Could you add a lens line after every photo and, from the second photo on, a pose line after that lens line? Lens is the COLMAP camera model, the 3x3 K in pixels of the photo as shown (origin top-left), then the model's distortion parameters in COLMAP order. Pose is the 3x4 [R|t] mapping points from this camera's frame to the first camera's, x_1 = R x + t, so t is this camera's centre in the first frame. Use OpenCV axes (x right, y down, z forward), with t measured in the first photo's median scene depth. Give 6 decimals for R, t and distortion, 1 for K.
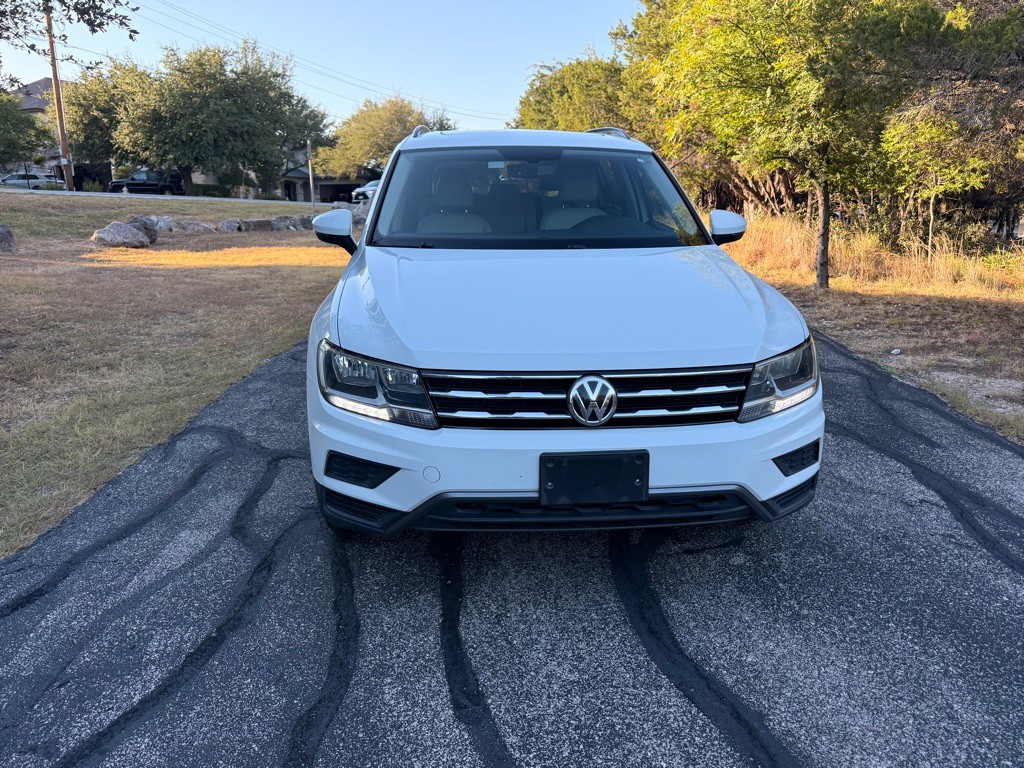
lens RADIAL K [[727.1, 0, 513.8], [0, 727.1, 384.0], [0, 0, 1]] dist [0.008579, -0.014994]
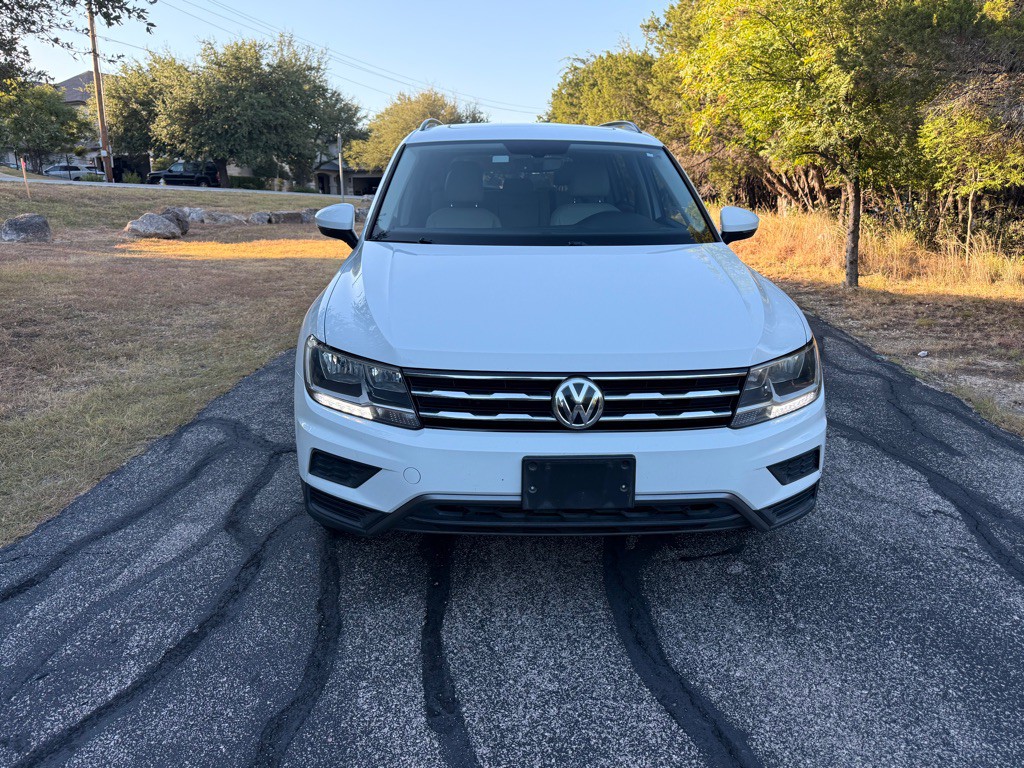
lens RADIAL K [[727.1, 0, 512.0], [0, 727.1, 382.2], [0, 0, 1]] dist [0.008579, -0.014994]
pose [[0.998999, 0.017137, -0.041328, 0.036654], [-0.016904, 0.999839, 0.005987, -0.005929], [0.041424, -0.005282, 0.999128, 0.016322]]
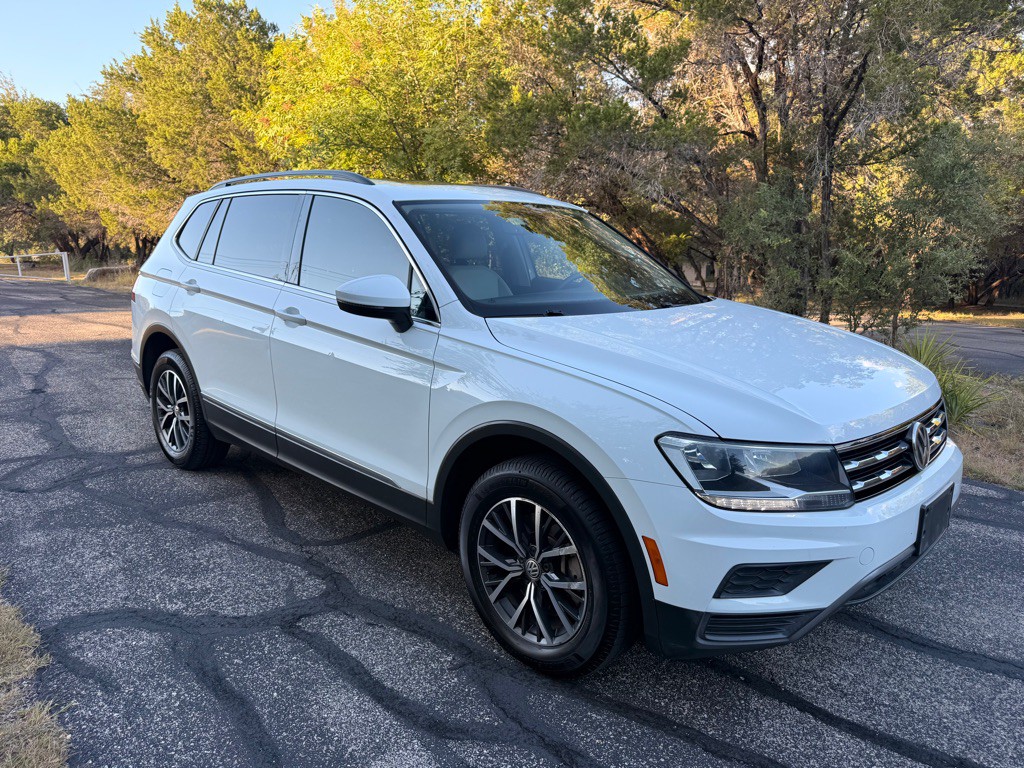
lens RADIAL K [[727.1, 0, 511.3], [0, 727.1, 381.3], [0, 0, 1]] dist [0.008579, -0.014994]
pose [[0.768638, -0.125036, 0.627345, -0.624411], [0.158956, 0.987284, 0.002019, -0.105626], [-0.619620, 0.098169, 0.778739, 0.324273]]
